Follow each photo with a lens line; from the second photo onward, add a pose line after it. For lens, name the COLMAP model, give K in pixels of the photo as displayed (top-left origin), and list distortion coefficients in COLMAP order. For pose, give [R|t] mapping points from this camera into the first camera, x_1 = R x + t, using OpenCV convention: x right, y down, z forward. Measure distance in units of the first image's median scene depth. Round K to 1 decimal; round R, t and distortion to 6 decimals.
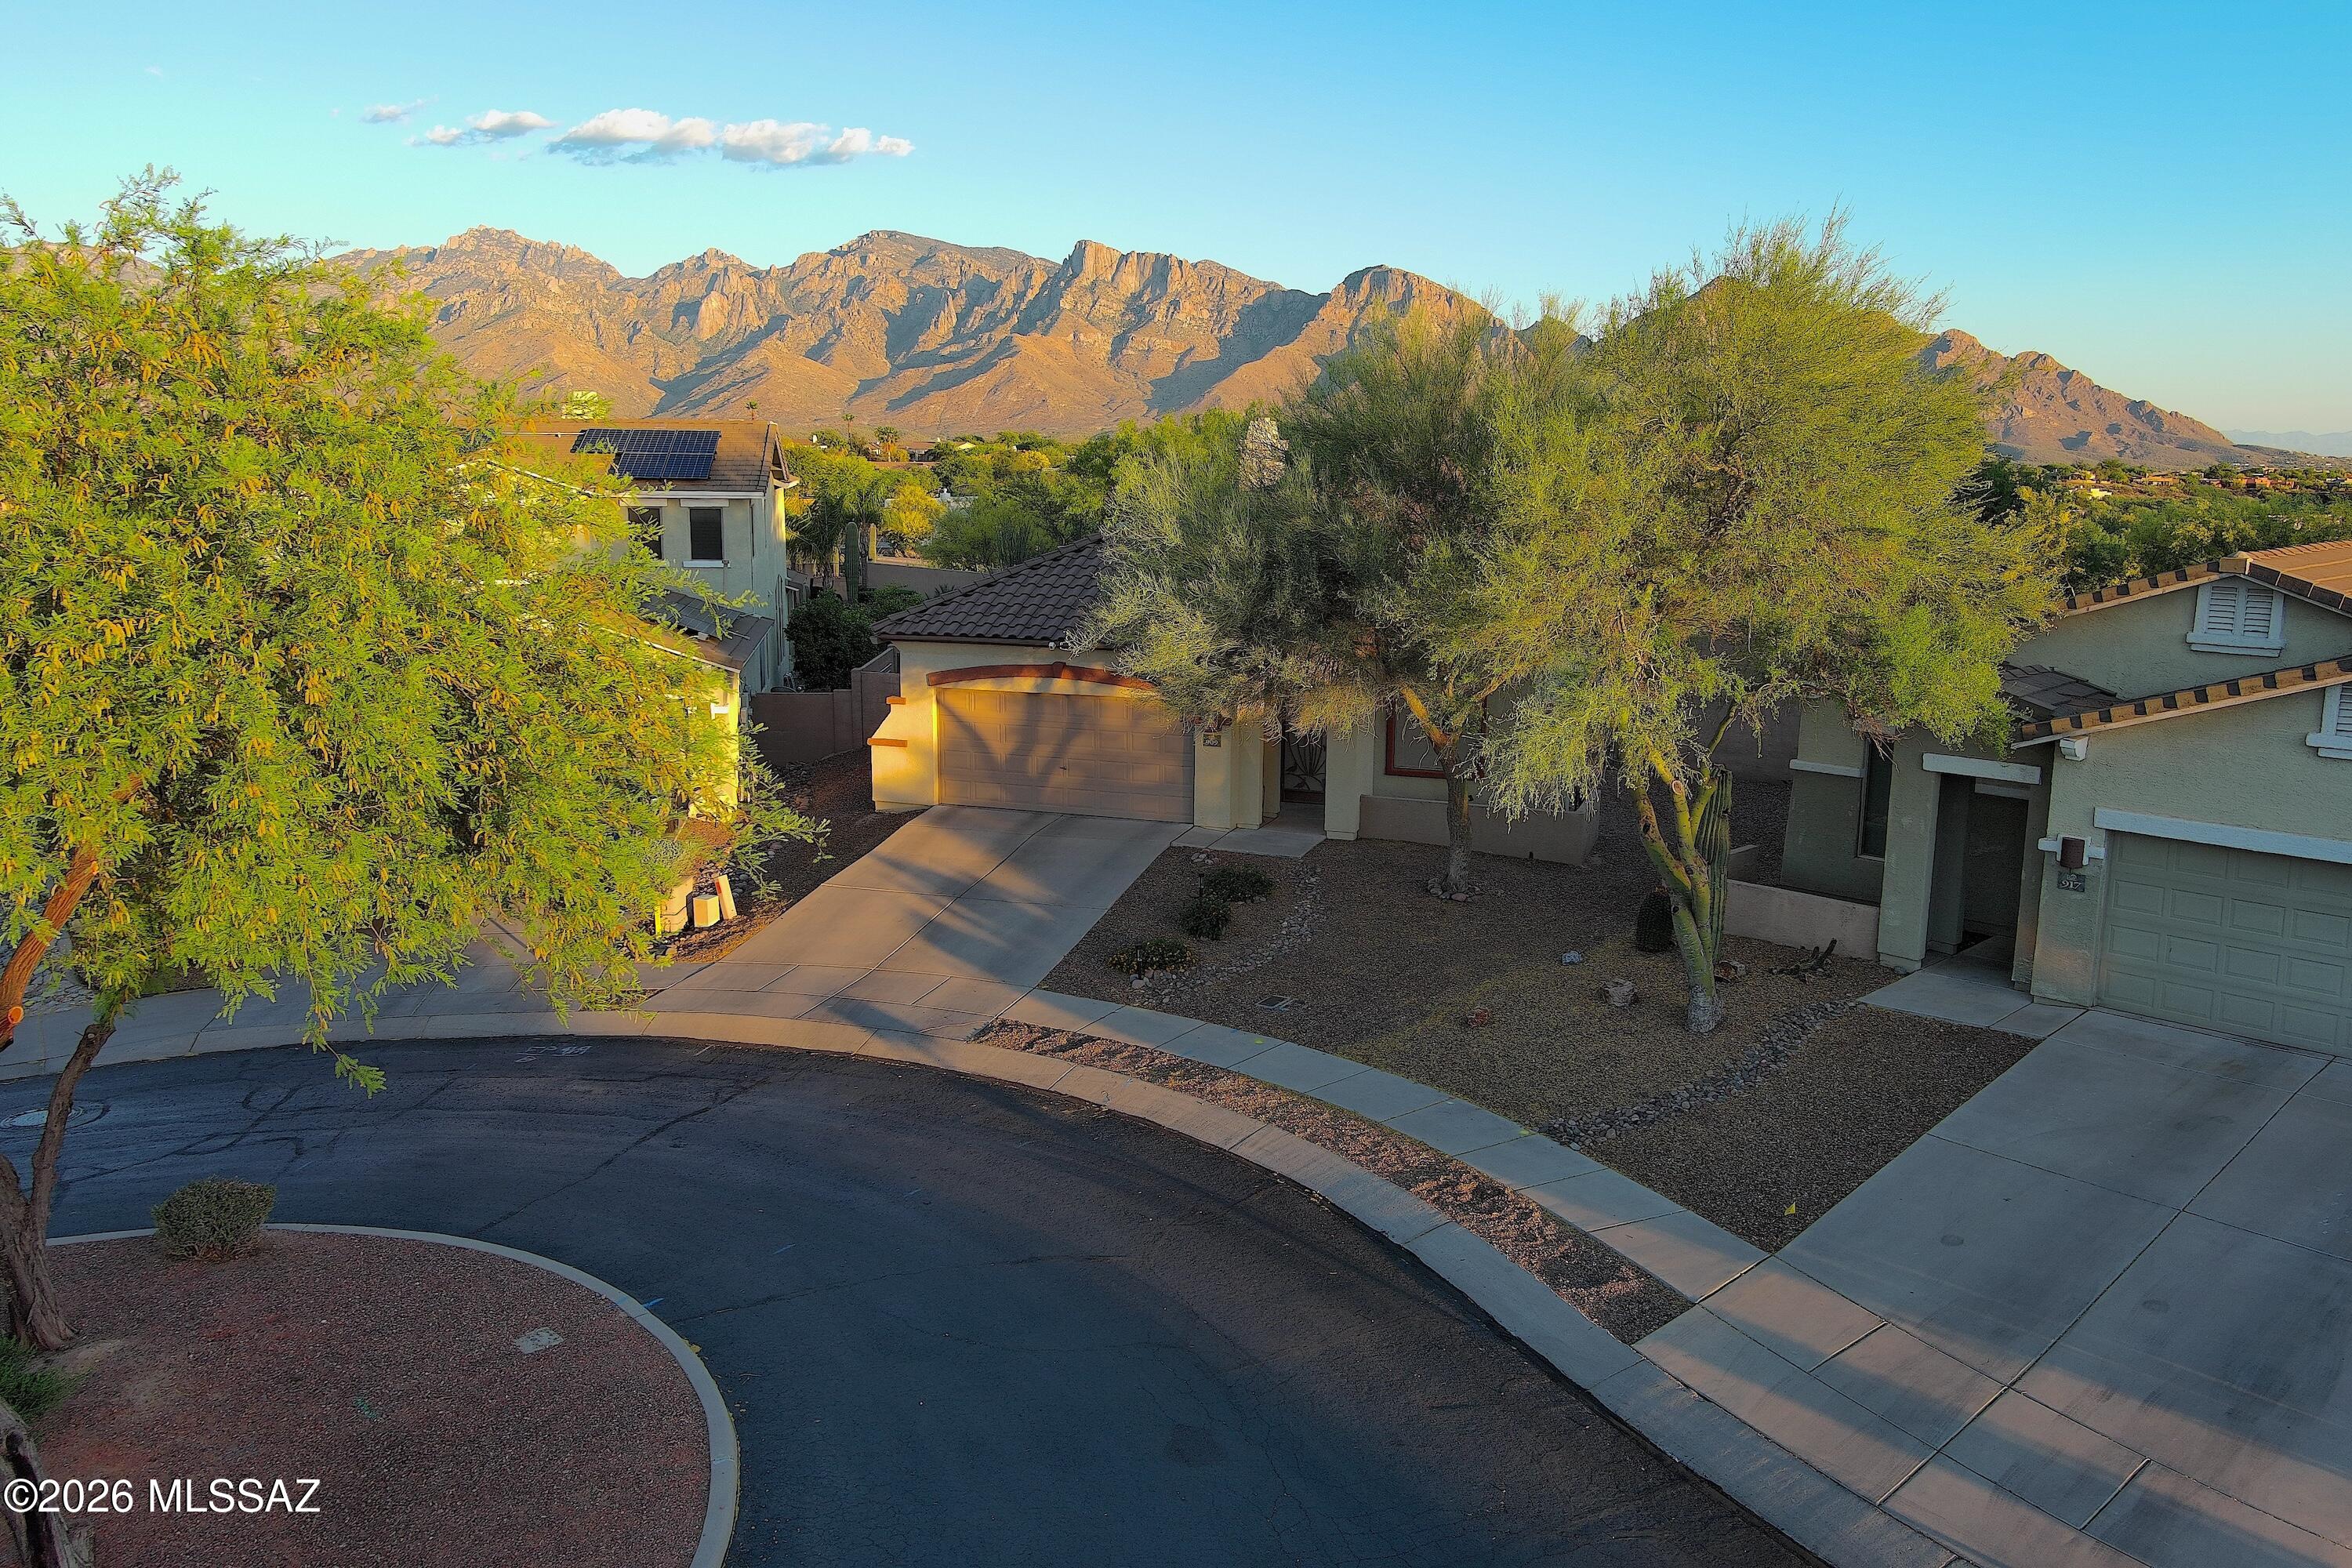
lens RADIAL K [[1814.5, 0, 1177.7], [0, 1814.5, 773.7], [0, 0, 1]] dist [0.031733, -0.038616]
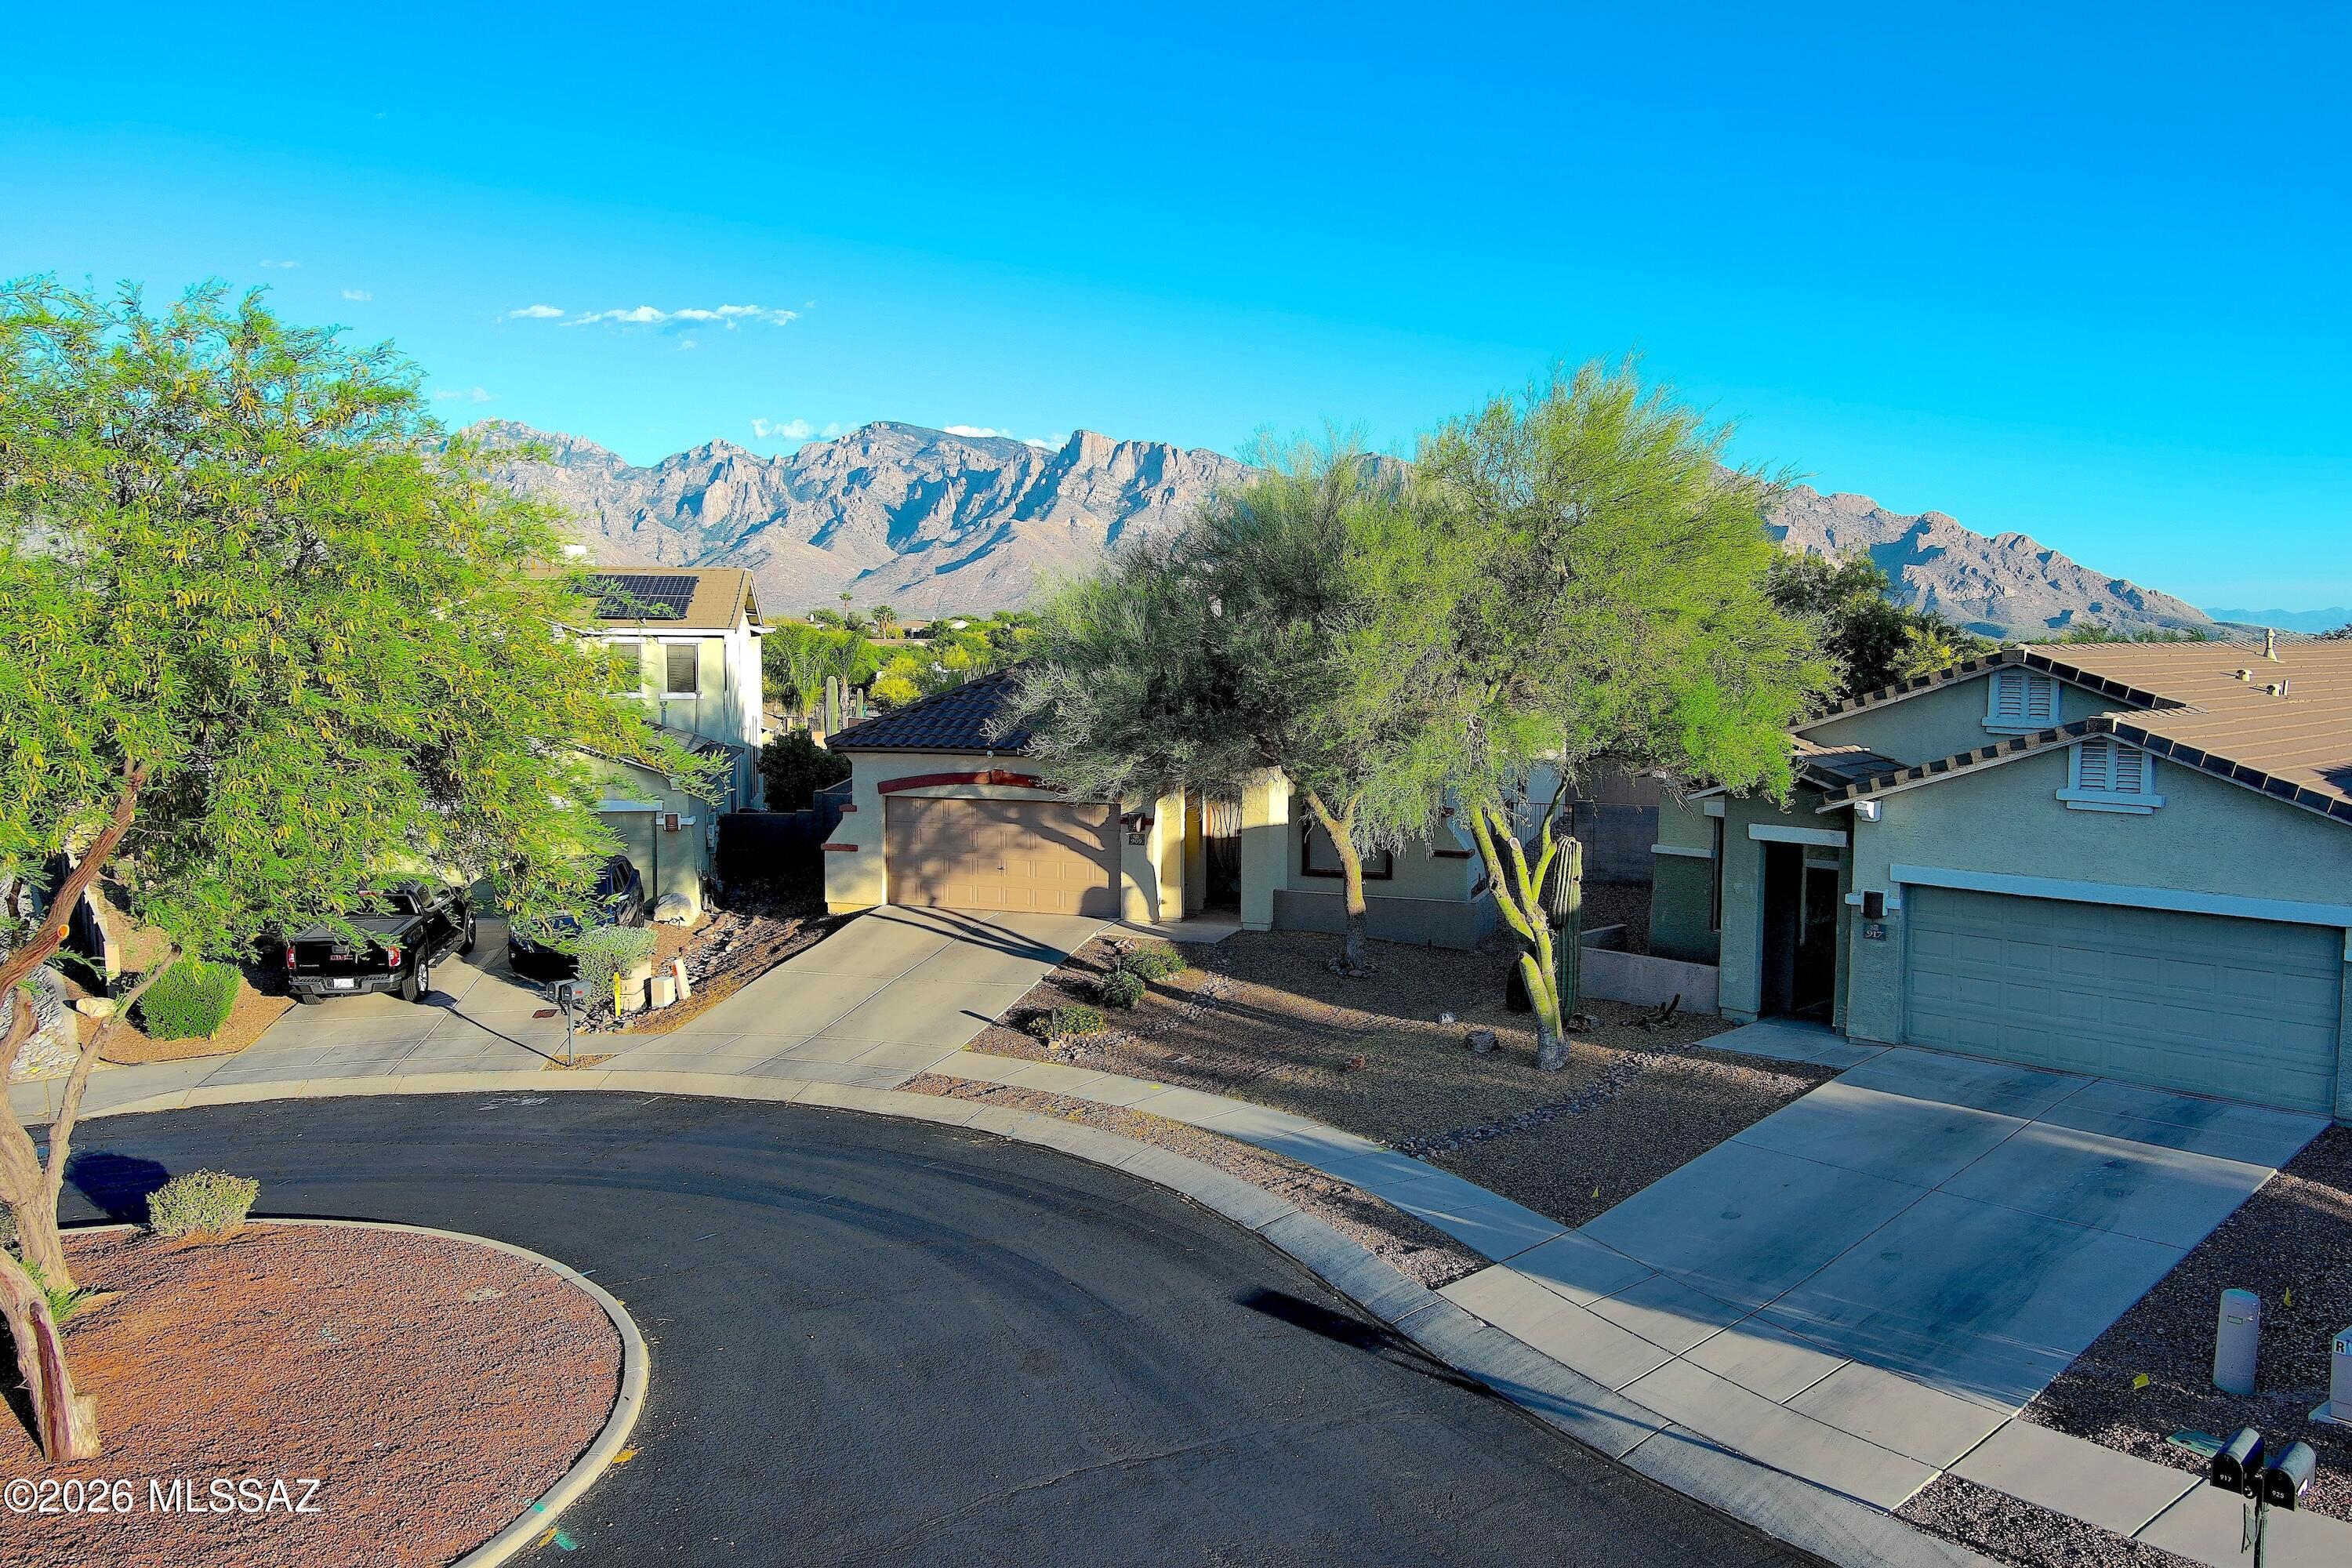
lens RADIAL K [[1814.5, 0, 1178.9], [0, 1814.5, 773.1], [0, 0, 1]] dist [0.031733, -0.038616]
pose [[0.999986, -0.004667, 0.002670, 0.046197], [0.004906, 0.995147, -0.098276, 0.053977], [-0.002199, 0.098288, 0.995156, -0.094199]]
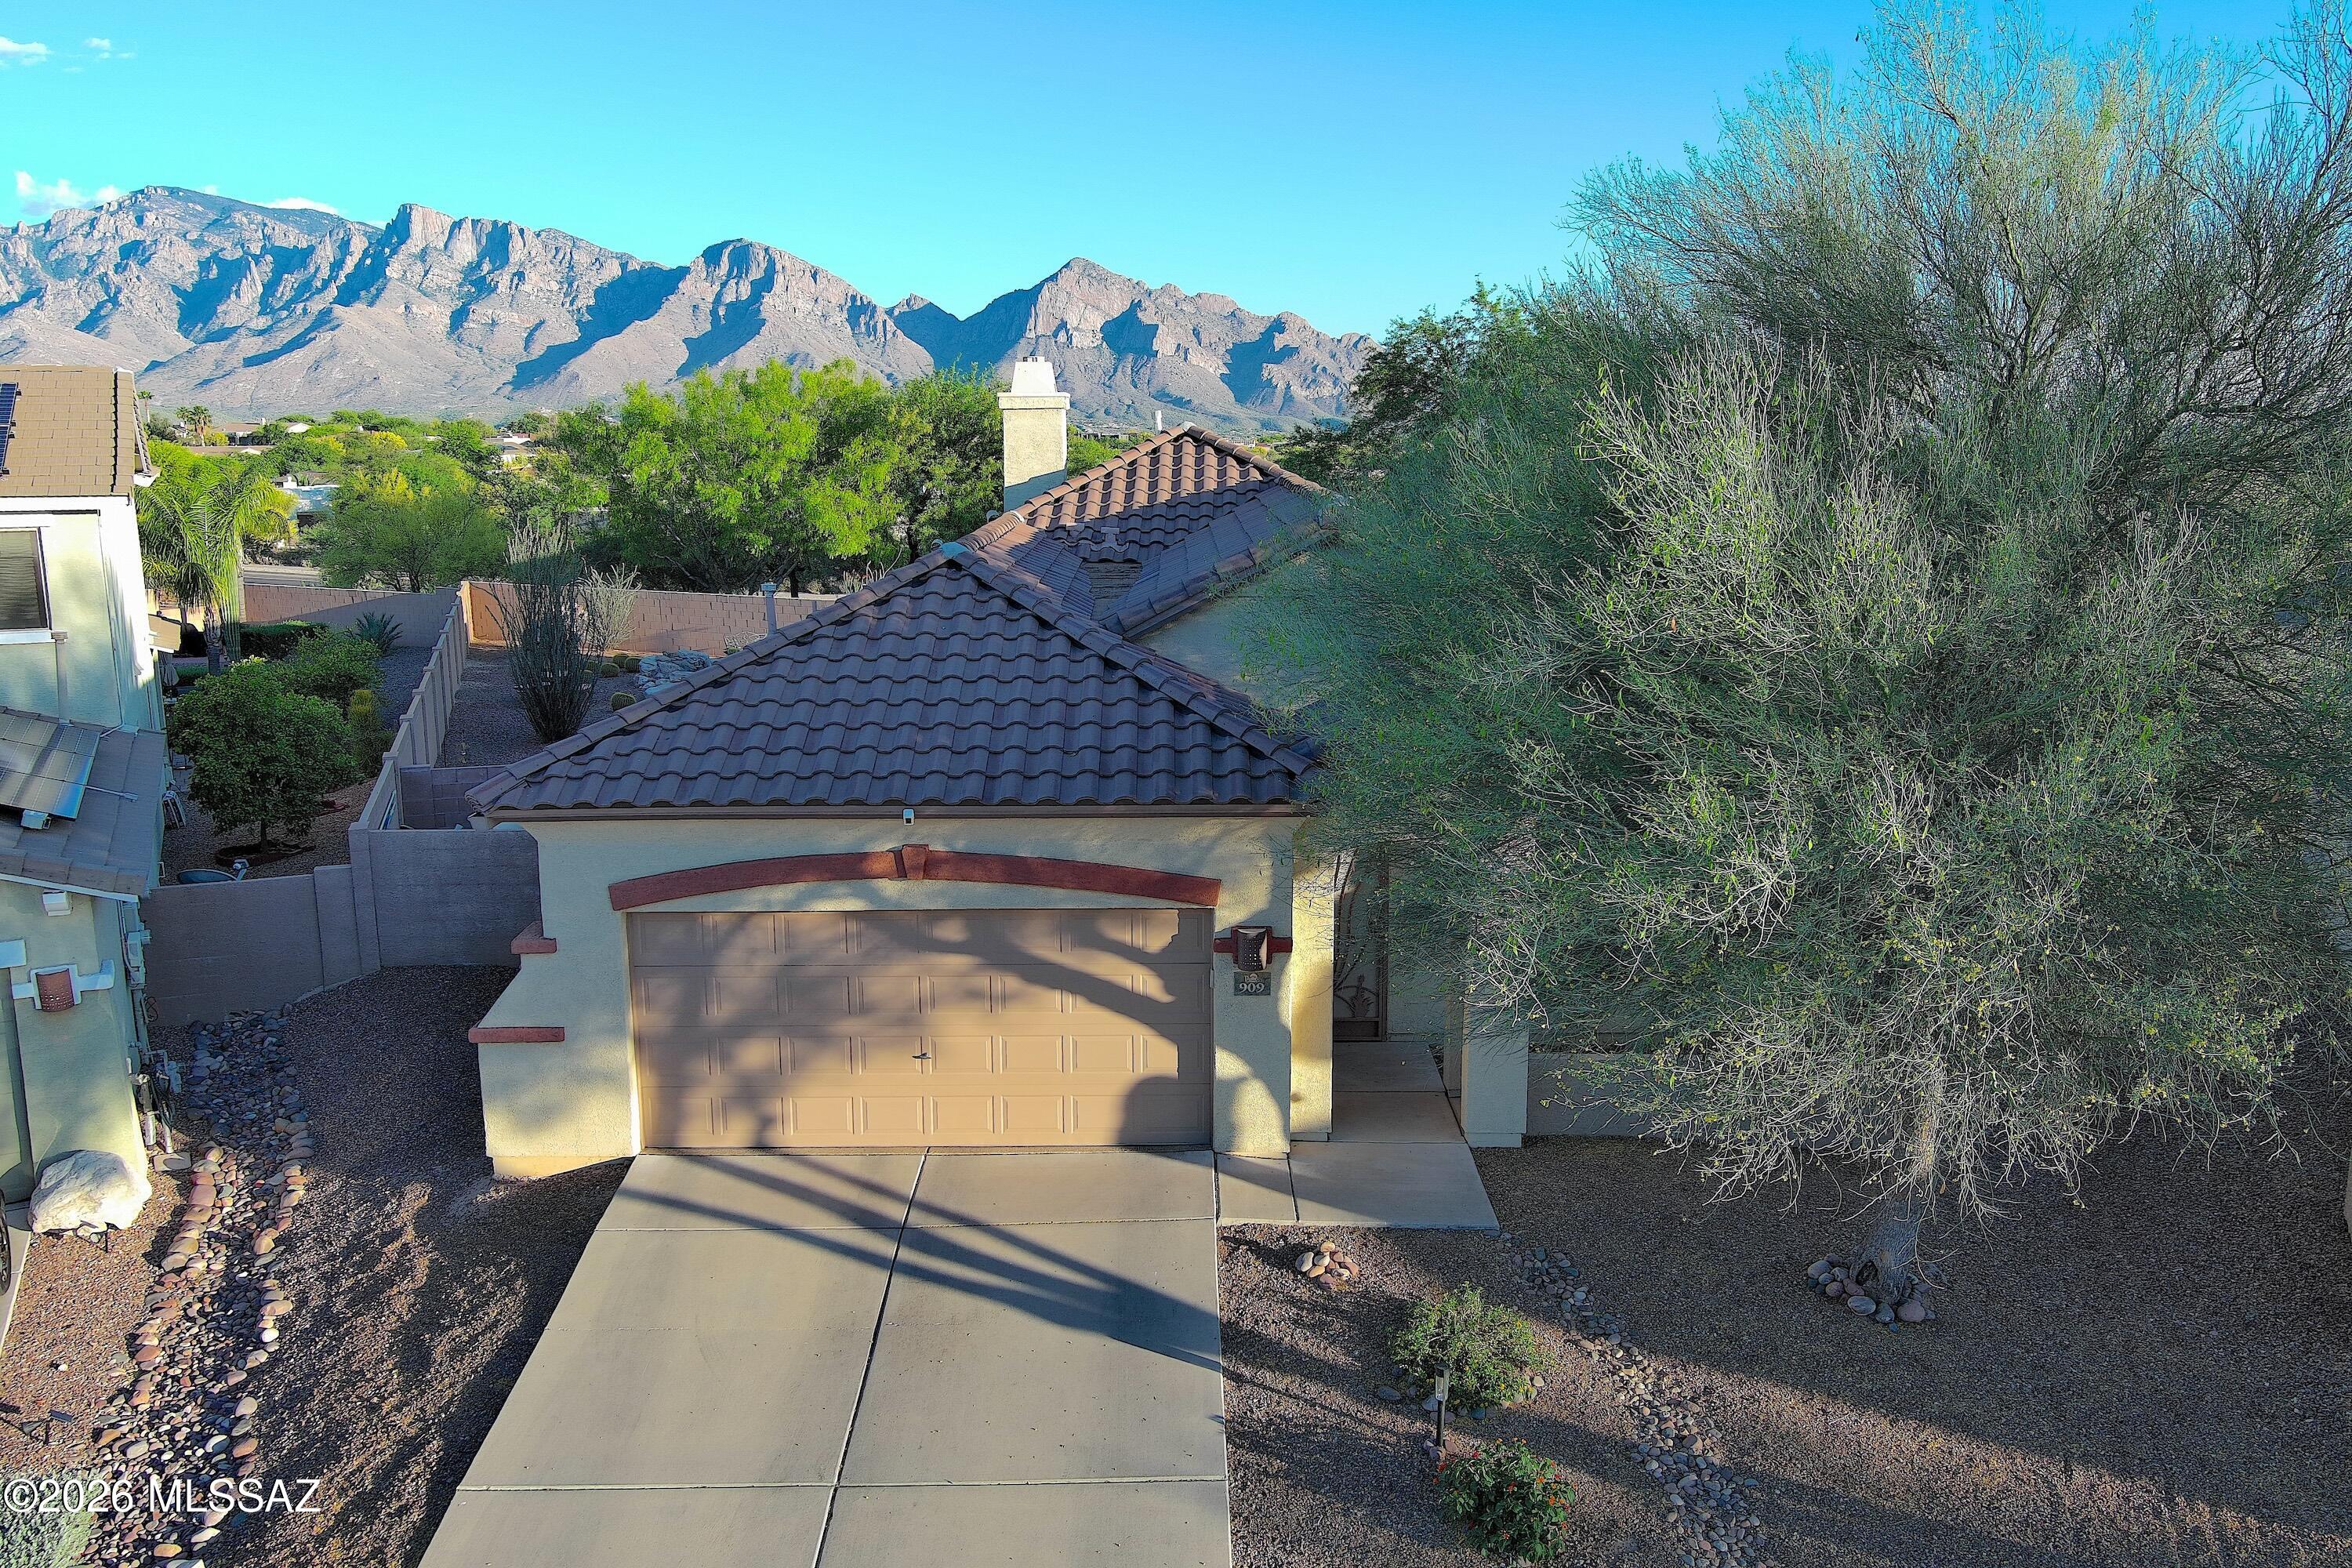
lens RADIAL K [[1814.5, 0, 1181.4], [0, 1814.5, 767.8], [0, 0, 1]] dist [0.031733, -0.038616]
pose [[0.943978, -0.071731, 0.322117, -0.181080], [0.068984, 0.997418, 0.019951, -0.103329], [-0.322717, 0.003388, 0.946490, 0.625349]]
